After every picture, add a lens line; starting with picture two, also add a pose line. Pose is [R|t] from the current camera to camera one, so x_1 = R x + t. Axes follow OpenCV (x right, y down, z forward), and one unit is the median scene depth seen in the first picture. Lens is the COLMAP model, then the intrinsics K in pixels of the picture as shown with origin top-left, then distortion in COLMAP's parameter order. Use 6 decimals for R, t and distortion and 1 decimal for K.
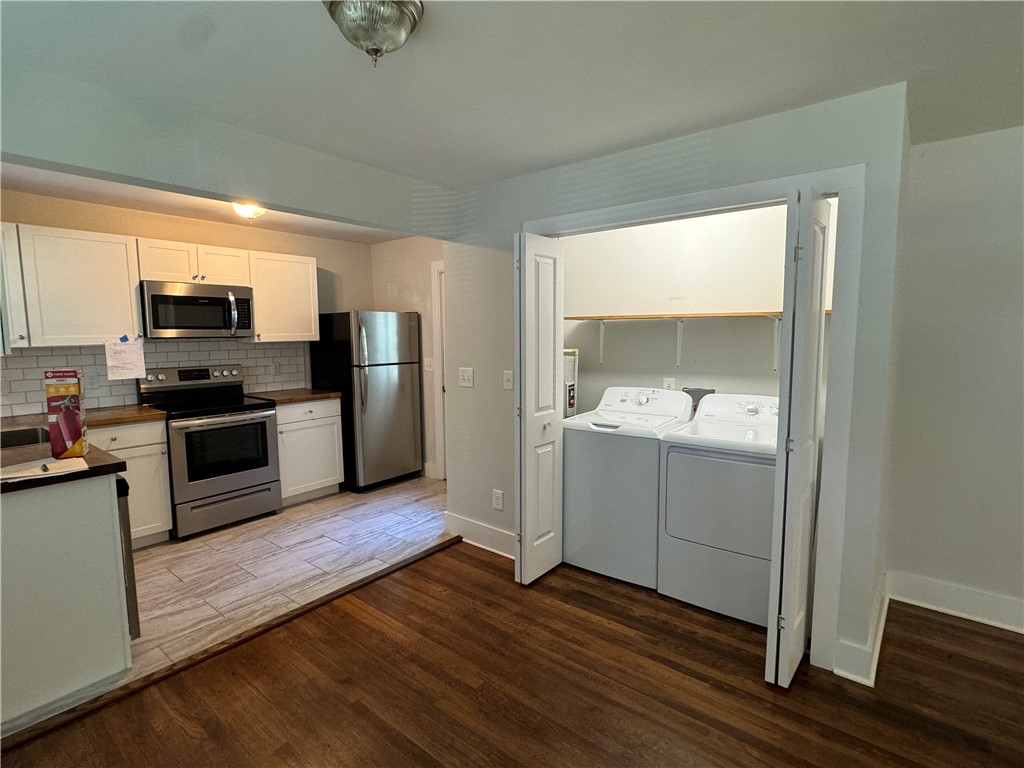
lens RADIAL K [[510.1, 0, 512.5], [0, 510.1, 382.6], [0, 0, 1]] dist [0.003226, -0.001127]
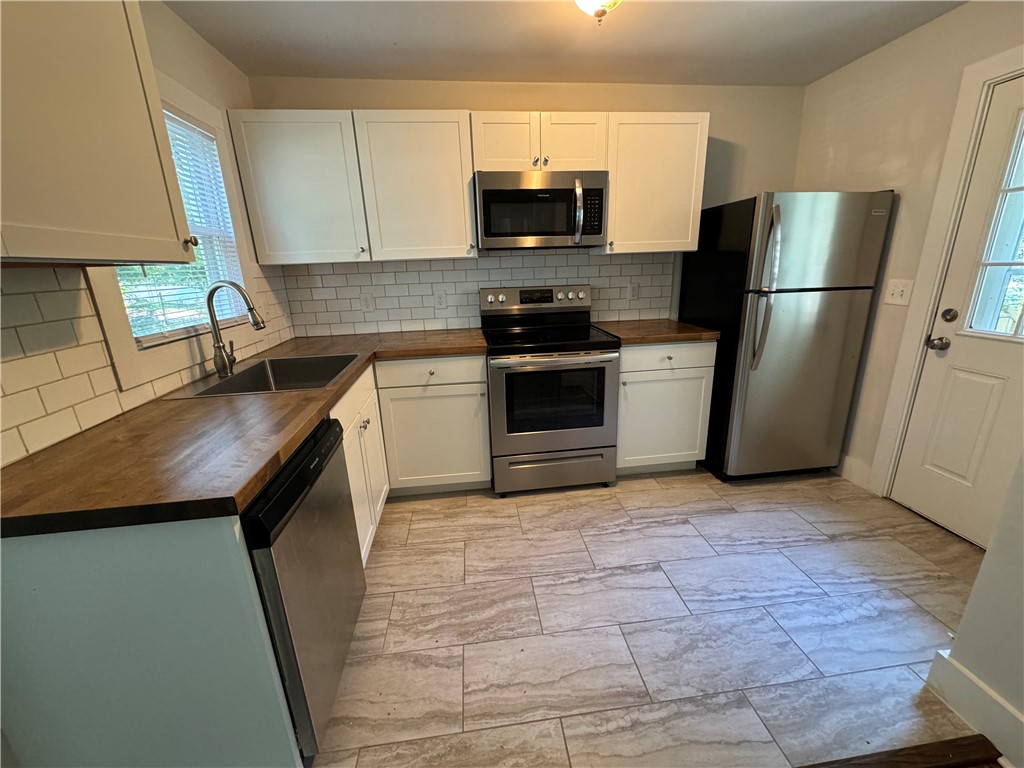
lens RADIAL K [[408.1, 0, 513.8], [0, 408.1, 380.3], [0, 0, 1]] dist [-0.001121, 0.000750]
pose [[0.716699, 0.178386, -0.674182, -0.182712], [-0.044637, 0.976483, 0.210922, -0.020894], [0.695953, -0.121074, 0.707807, 0.496834]]
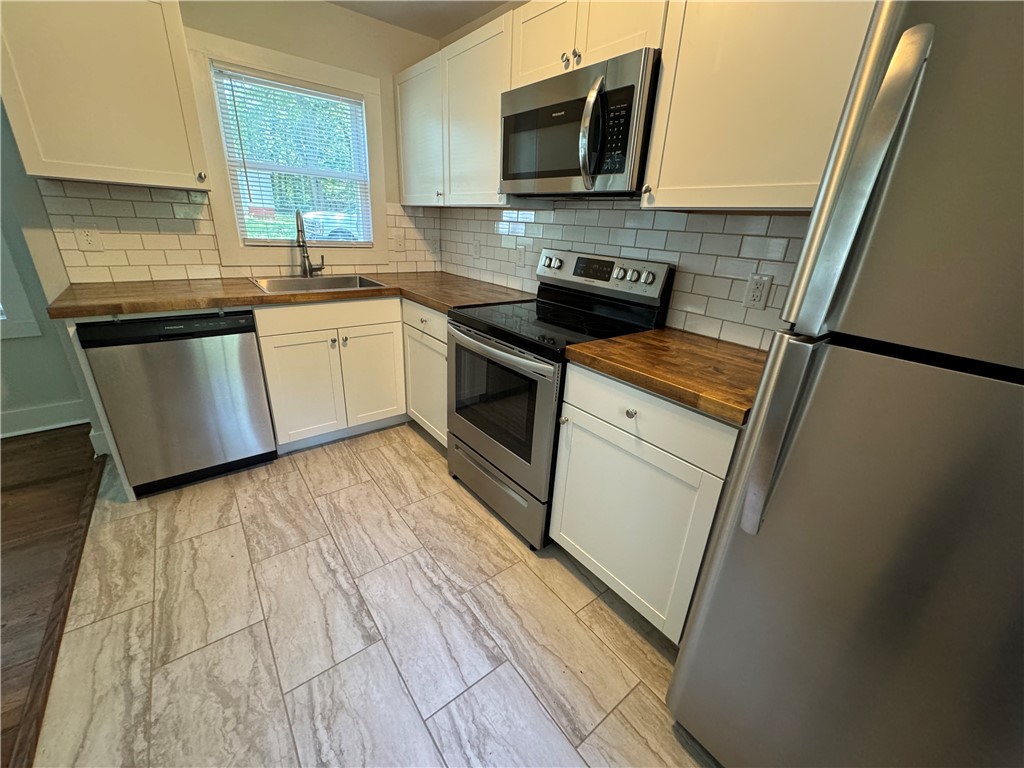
lens RADIAL K [[408.1, 0, 512.1], [0, 408.1, 380.7], [0, 0, 1]] dist [-0.001121, 0.000750]
pose [[-0.223236, 0.348249, -0.910433, -0.133548], [-0.150742, 0.910434, 0.385211, -0.065568], [0.963038, 0.223233, -0.150745, 1.021679]]
